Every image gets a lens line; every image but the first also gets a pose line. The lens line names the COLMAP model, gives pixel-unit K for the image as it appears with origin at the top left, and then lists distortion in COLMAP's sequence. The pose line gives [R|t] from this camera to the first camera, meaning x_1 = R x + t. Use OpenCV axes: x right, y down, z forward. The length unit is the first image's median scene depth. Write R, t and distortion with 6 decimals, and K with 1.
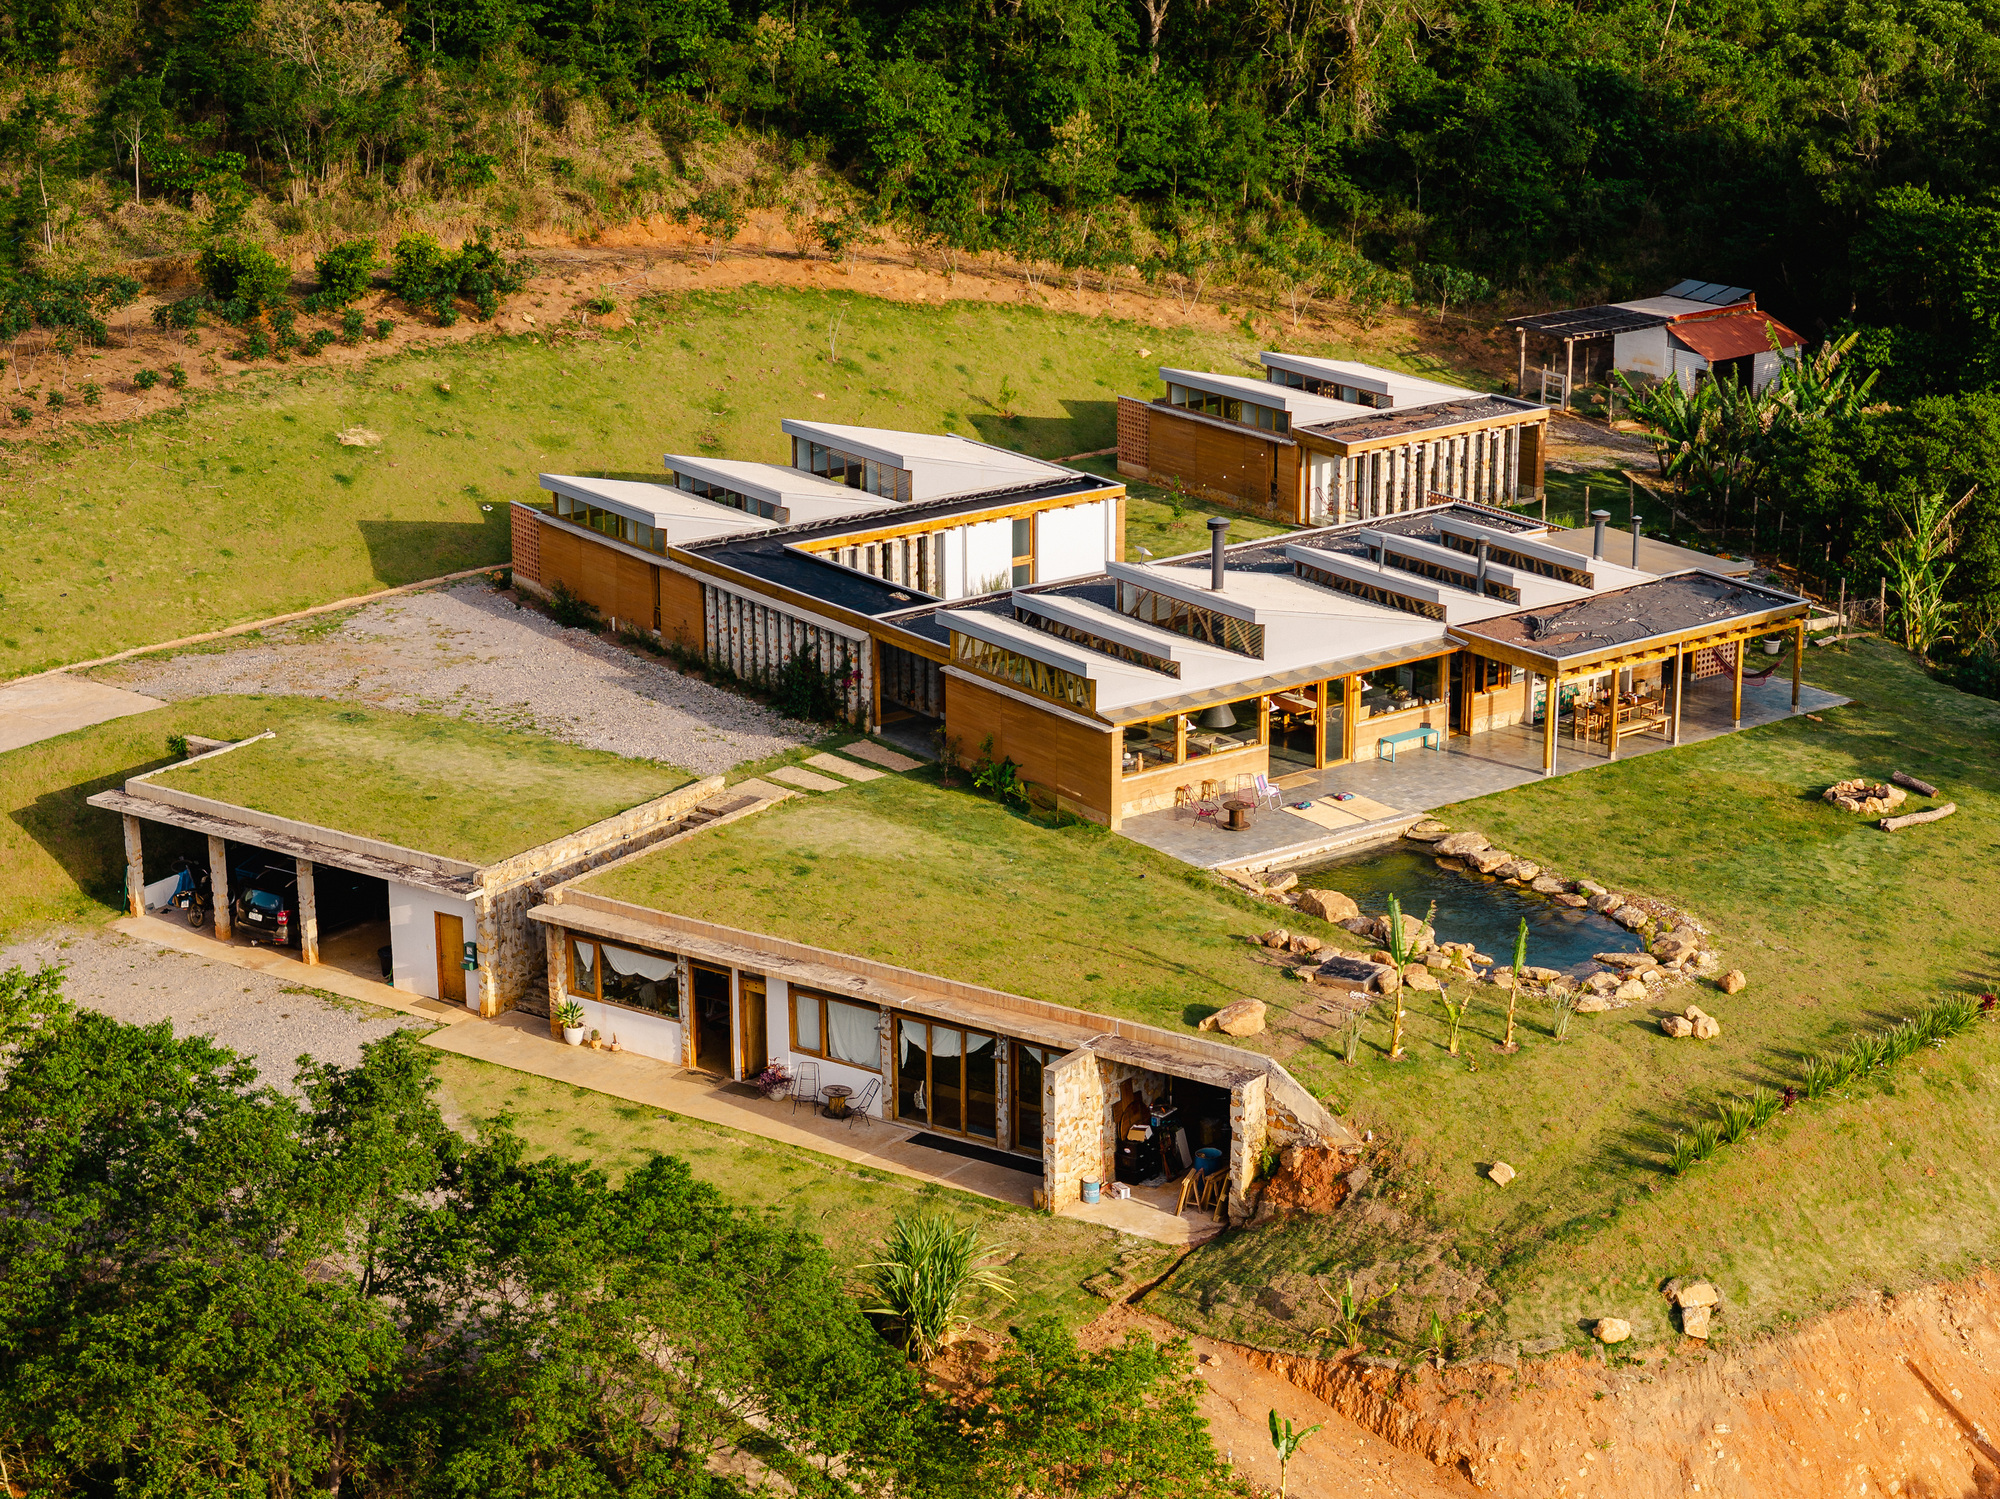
lens RADIAL K [[4001.6, 0, 1000.0], [0, 4001.6, 749.5], [0, 0, 1]] dist [0.026208, 0.215045]
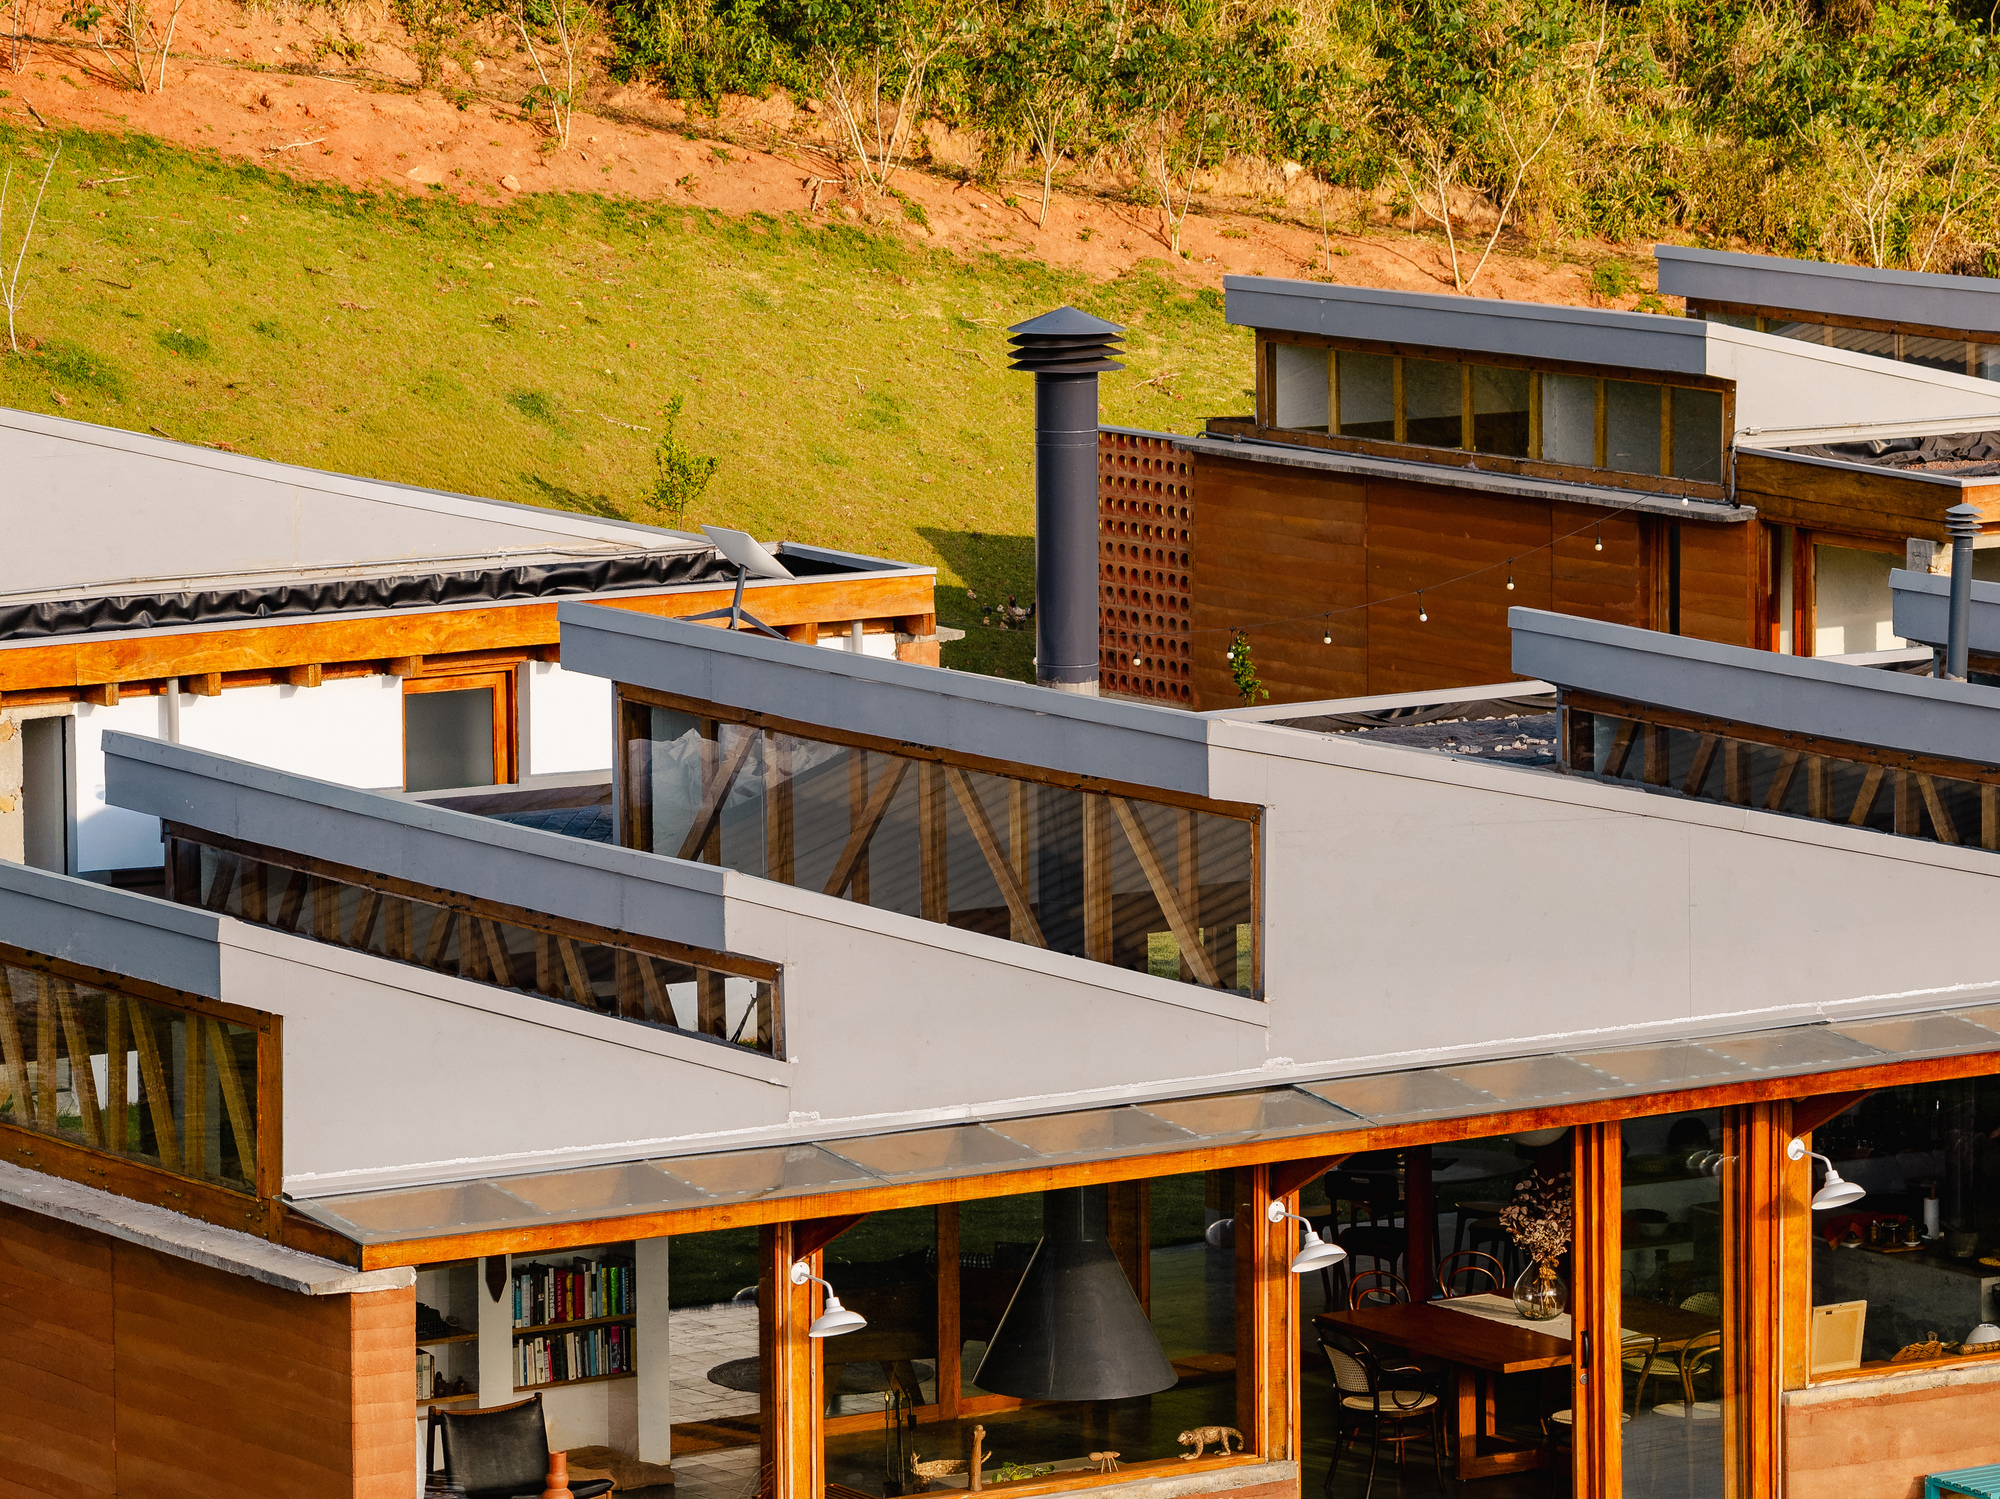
lens RADIAL K [[9942.1, 0, 1000.0], [0, 9942.1, 749.5], [0, 0, 1]] dist [0.122727, -0.192810]
pose [[0.998277, 0.008586, -0.058046, 0.078504], [-0.018112, 0.986020, -0.165642, 0.042889], [0.055812, 0.166408, 0.984476, 0.521654]]
